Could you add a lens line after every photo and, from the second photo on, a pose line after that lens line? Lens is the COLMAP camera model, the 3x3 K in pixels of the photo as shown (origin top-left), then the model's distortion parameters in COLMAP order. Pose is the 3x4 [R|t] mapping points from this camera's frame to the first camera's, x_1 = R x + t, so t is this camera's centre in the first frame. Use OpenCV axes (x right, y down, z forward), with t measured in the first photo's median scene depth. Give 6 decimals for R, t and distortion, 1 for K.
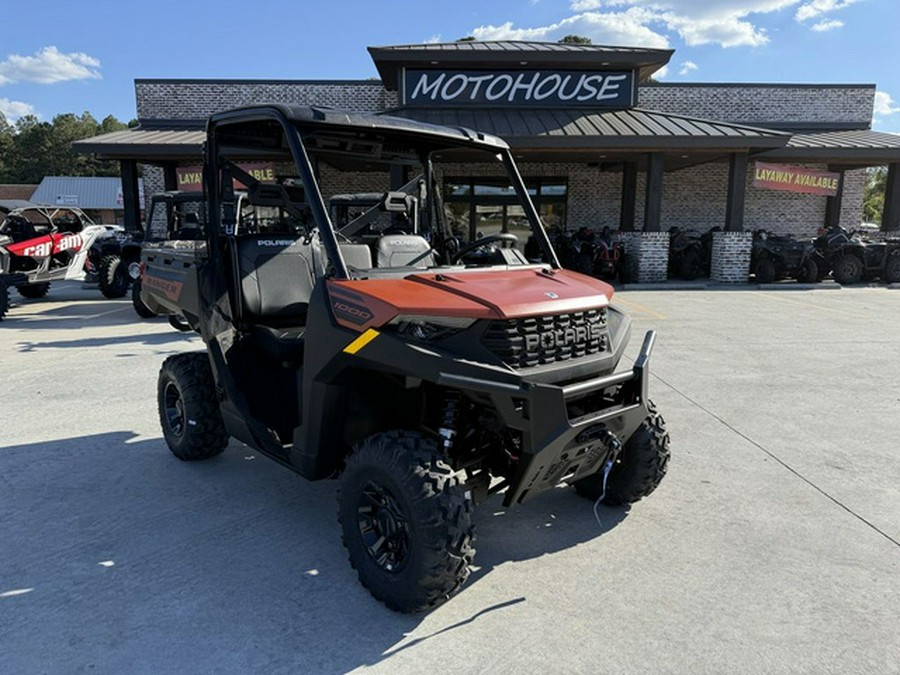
lens RADIAL K [[638.8, 0, 456.1], [0, 638.8, 336.1], [0, 0, 1]] dist [0.025609, -0.029935]
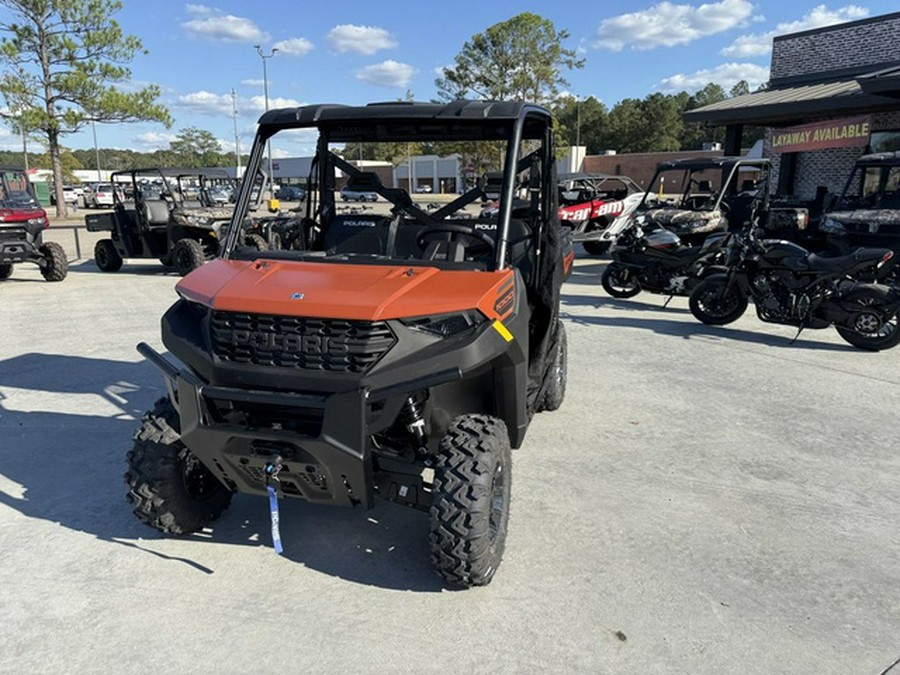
lens RADIAL K [[638.8, 0, 445.5], [0, 638.8, 331.5], [0, 0, 1]] dist [0.025609, -0.029935]
pose [[0.517016, 0.185336, -0.835670, 0.241822], [-0.141889, 0.981328, 0.129855, -0.038058], [0.844134, 0.051436, 0.533660, 0.159421]]
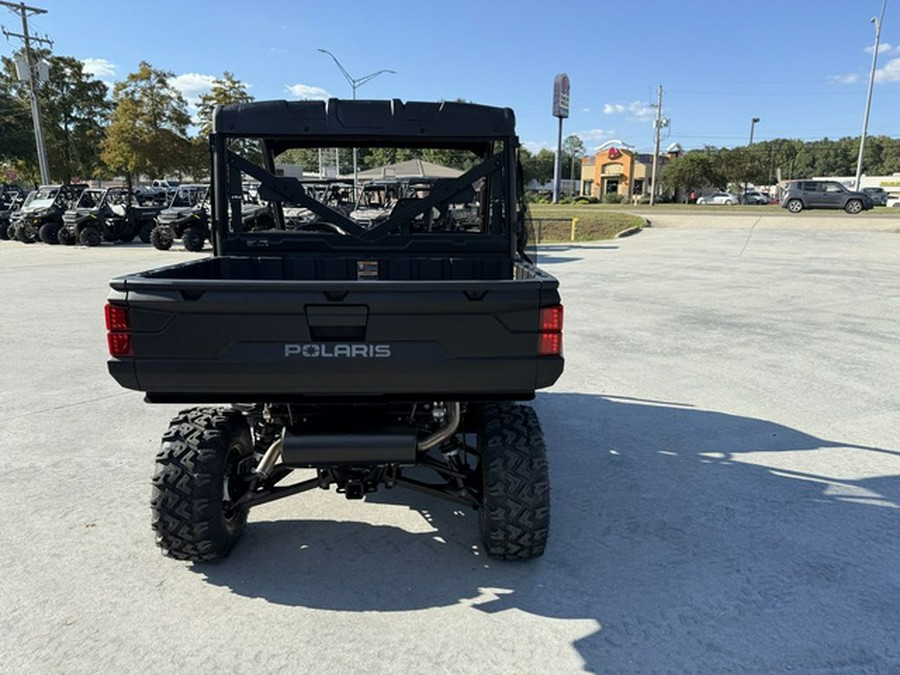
lens RADIAL K [[638.8, 0, 445.7], [0, 638.8, 335.3], [0, 0, 1]] dist [0.025609, -0.029935]
pose [[-0.752669, -0.144059, 0.642445, -0.275142], [0.100972, 0.938970, 0.328846, -0.099404], [-0.650610, 0.312381, -0.692188, 0.519772]]
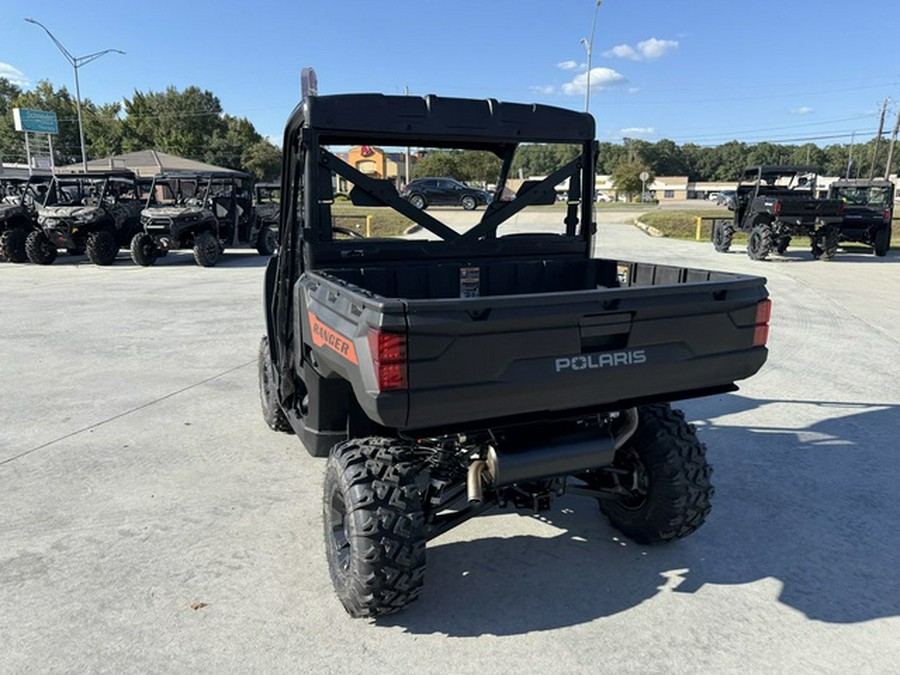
lens RADIAL K [[638.8, 0, 445.1], [0, 638.8, 341.2], [0, 0, 1]] dist [0.025609, -0.029935]
pose [[-0.945171, -0.078732, 0.316942, -0.144666], [0.047185, 0.927397, 0.371090, -0.112378], [-0.323148, 0.365698, -0.872835, 0.585747]]
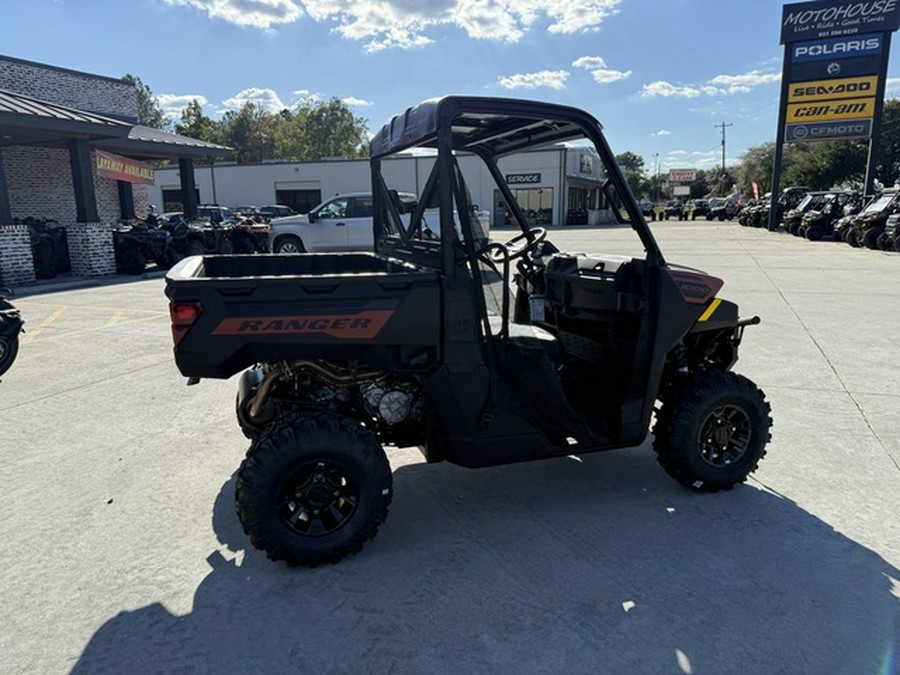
lens RADIAL K [[638.8, 0, 446.7], [0, 638.8, 337.2], [0, 0, 1]] dist [0.025609, -0.029935]
pose [[0.411327, -0.189619, 0.891546, -0.330896], [0.170636, 0.976849, 0.129036, -0.042333], [-0.895373, 0.099053, 0.434160, 0.190494]]
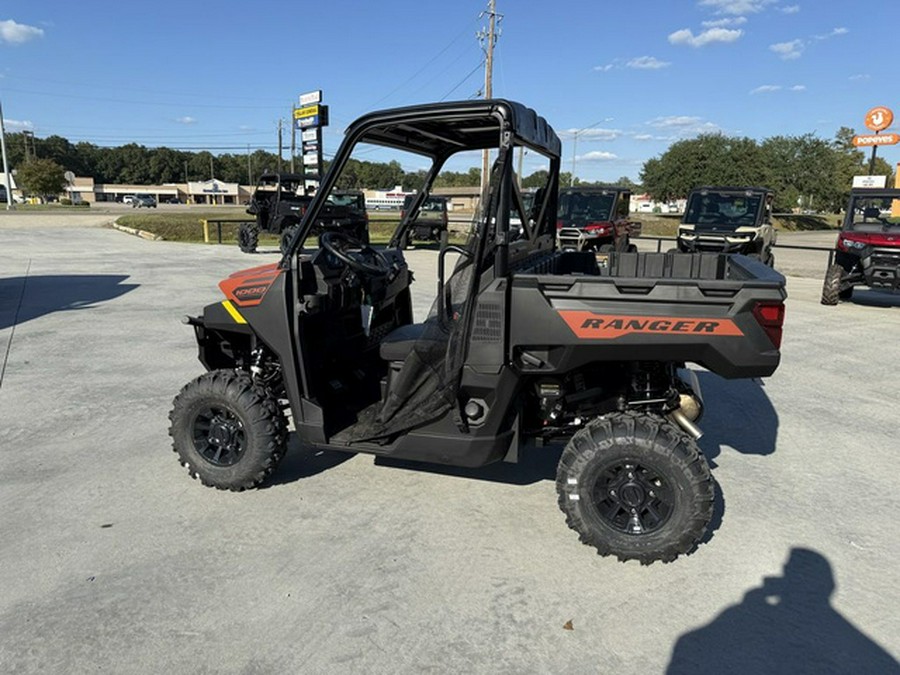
lens RADIAL K [[638.8, 0, 445.0], [0, 638.8, 334.5], [0, 0, 1]] dist [0.025609, -0.029935]
pose [[-0.866810, 0.082993, -0.491684, 0.125322], [-0.099771, 0.937245, 0.334091, -0.106465], [0.488556, 0.338649, -0.804133, 0.571264]]
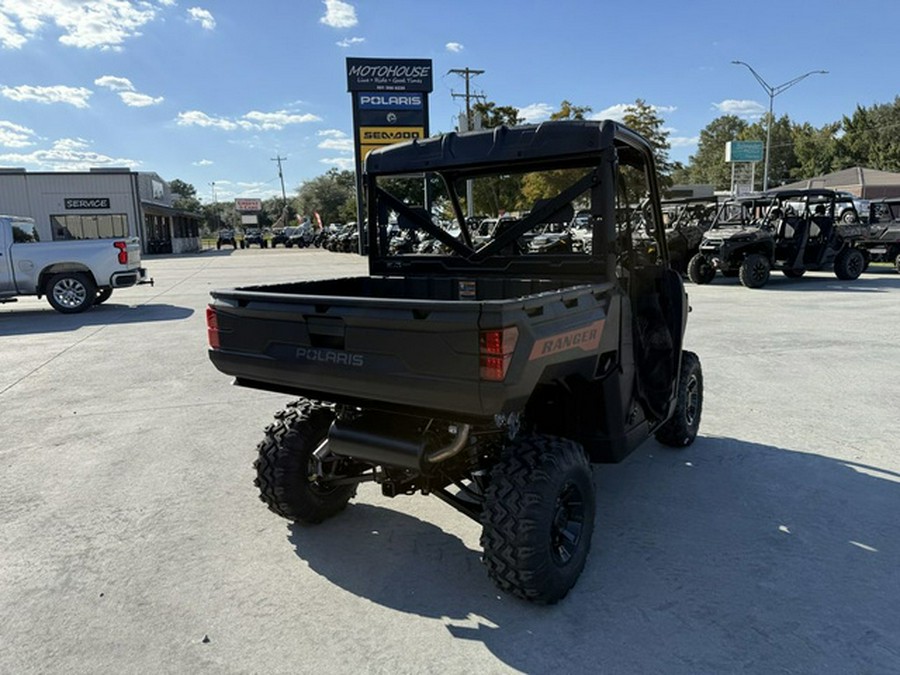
lens RADIAL K [[638.8, 0, 446.0], [0, 638.8, 335.8], [0, 0, 1]] dist [0.025609, -0.029935]
pose [[-0.234891, -0.159395, 0.958864, -0.347974], [0.187897, 0.960411, 0.205681, -0.080045], [-0.953688, 0.228480, -0.195643, 0.413075]]
